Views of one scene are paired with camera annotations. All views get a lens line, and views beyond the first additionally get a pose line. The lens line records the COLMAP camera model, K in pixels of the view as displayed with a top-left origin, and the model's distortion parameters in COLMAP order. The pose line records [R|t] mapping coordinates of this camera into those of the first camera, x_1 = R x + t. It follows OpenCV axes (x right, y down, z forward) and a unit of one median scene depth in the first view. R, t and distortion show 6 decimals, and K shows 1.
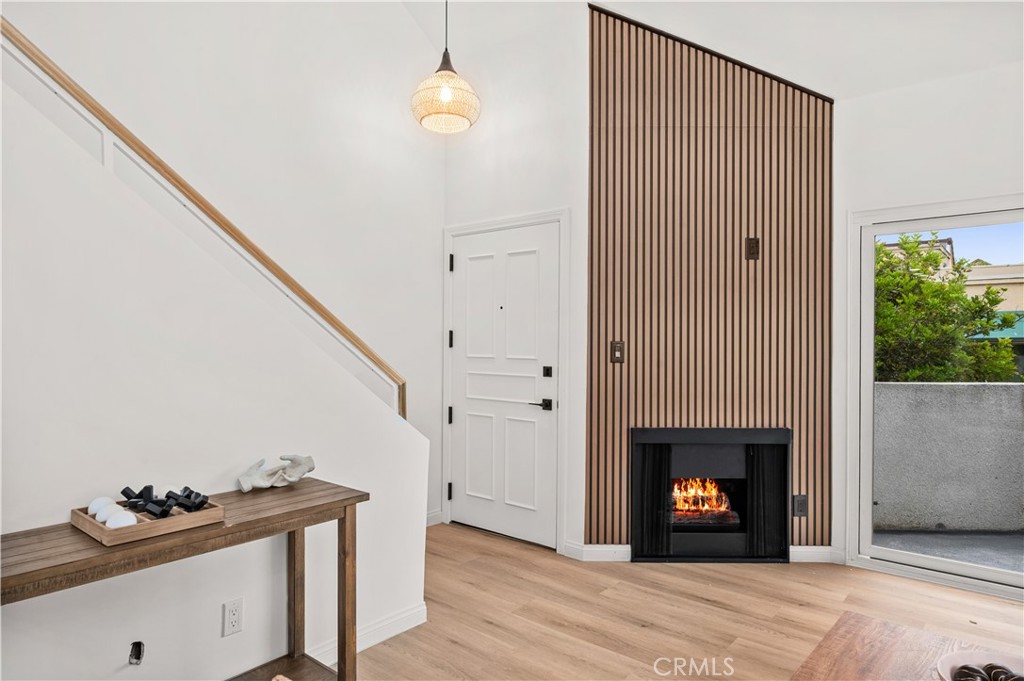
lens RADIAL K [[625.0, 0, 512.0], [0, 625.0, 340.5], [0, 0, 1]] dist [0.001224, 0.000215]
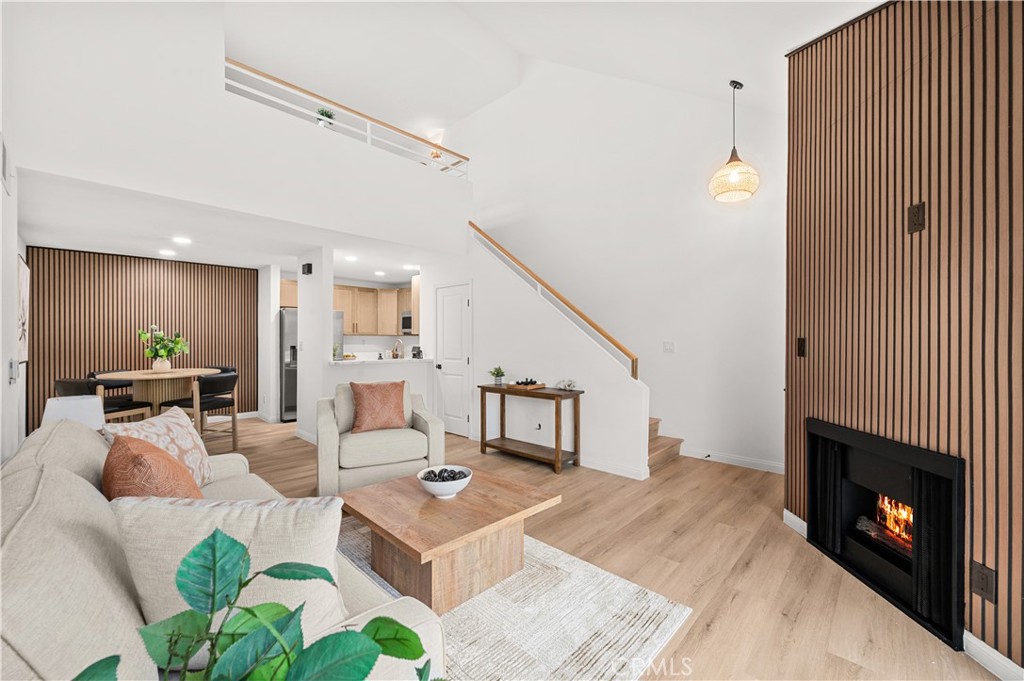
lens RADIAL K [[409.2, 0, 508.9], [0, 409.2, 342.4], [0, 0, 1]] dist [0.000595, 0.000085]
pose [[-0.064591, -0.000805, -0.997911, 0.930447], [-0.001119, 0.999999, -0.000735, 0.010409], [0.997911, 0.001069, -0.064592, 0.522990]]
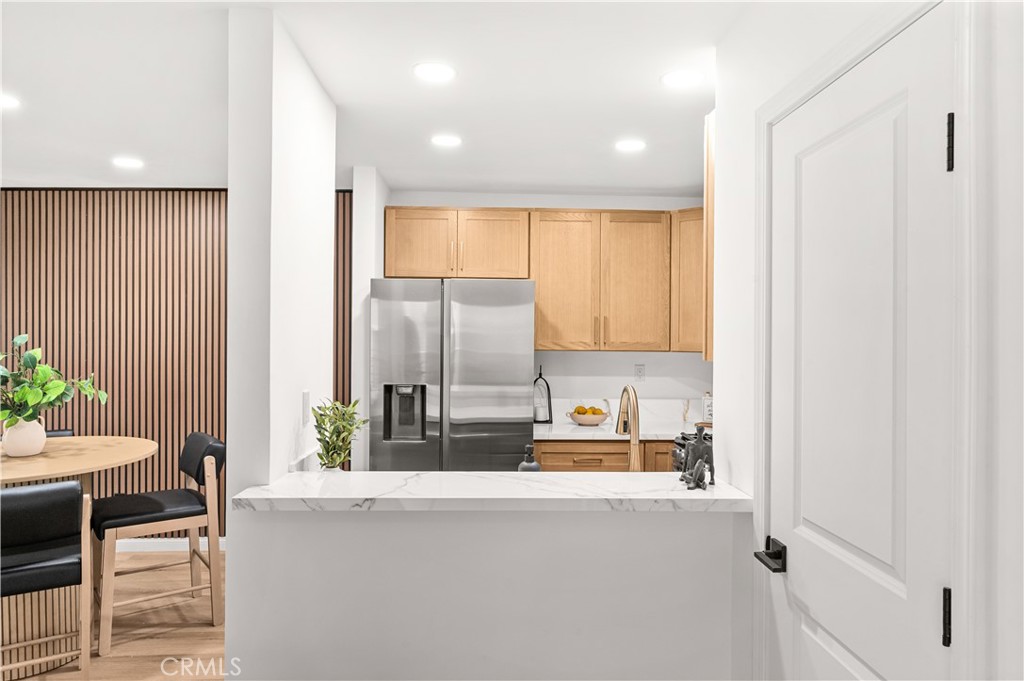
lens RADIAL K [[667.3, 0, 512.0], [0, 667.3, 340.5], [0, 0, 1]] dist [0.002456, -0.000255]
pose [[-0.738239, -0.008030, -0.674491, -0.203543], [-0.011710, 0.999931, 0.000912, -0.044962], [0.674438, 0.008571, -0.738282, 0.365000]]
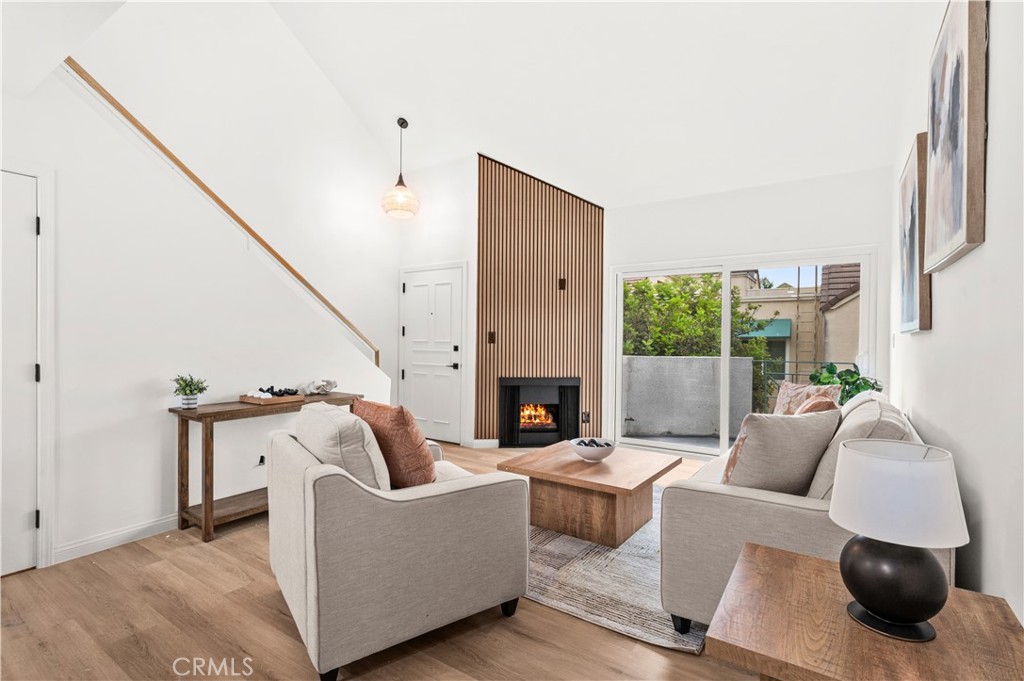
lens RADIAL K [[486.7, 0, 505.2], [0, 486.7, 341.5], [0, 0, 1]] dist [-0.001275, -0.000089]
pose [[0.995083, 0.004283, 0.098956, 0.062227], [-0.004576, 0.999986, 0.002743, 0.026115], [-0.098943, -0.003183, 0.995088, -0.471685]]
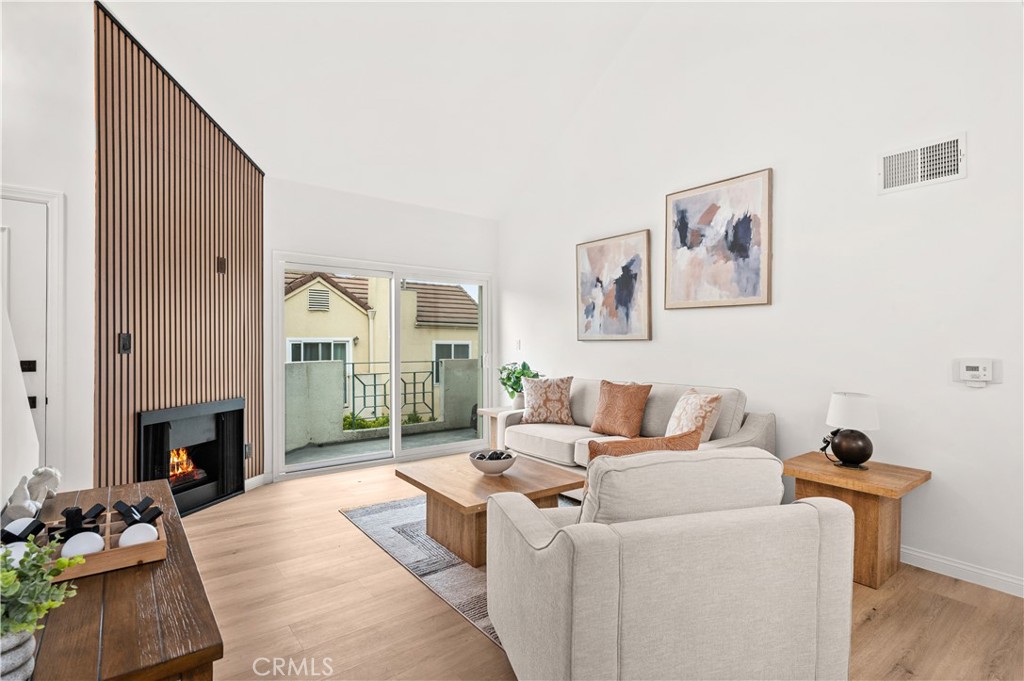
lens RADIAL K [[498.1, 0, 515.7], [0, 498.1, 344.8], [0, 0, 1]] dist [-0.002442, -0.000514]
pose [[0.198609, -0.007439, 0.980051, -0.531891], [-0.002323, 0.999965, 0.008061, 0.012448], [-0.980076, -0.003878, 0.198585, 0.174171]]
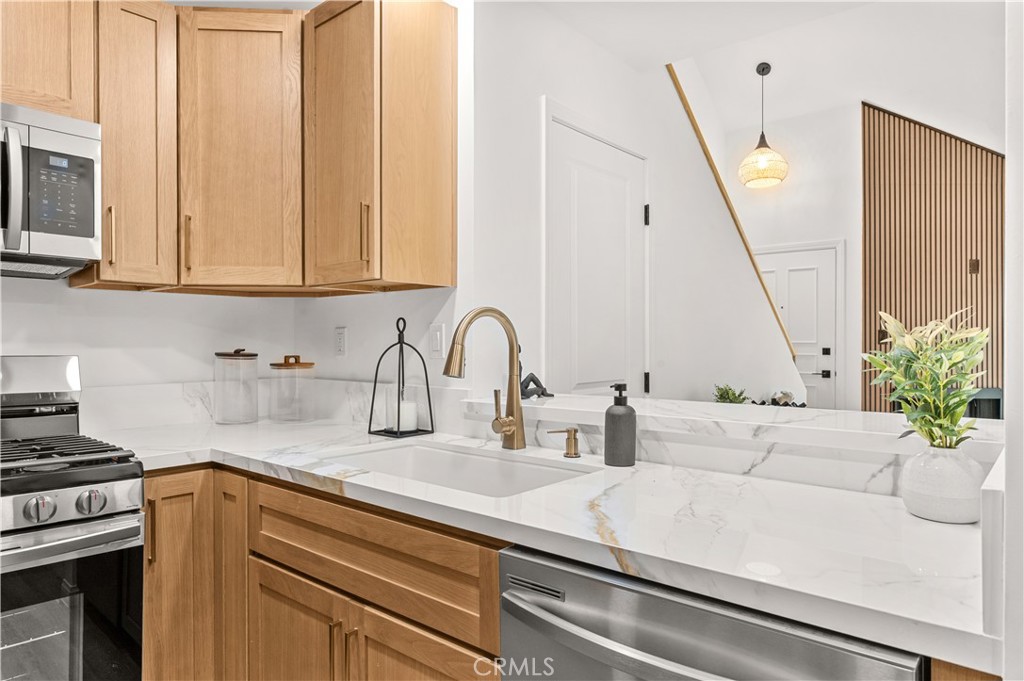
lens RADIAL K [[637.0, 0, 507.9], [0, 637.0, 340.9], [0, 0, 1]] dist [0.001222, 0.000755]
pose [[0.999944, -0.005501, -0.009067, -0.702808], [0.005502, 0.999985, 0.000001, 0.022561], [0.009067, -0.000051, 0.999959, -0.512996]]
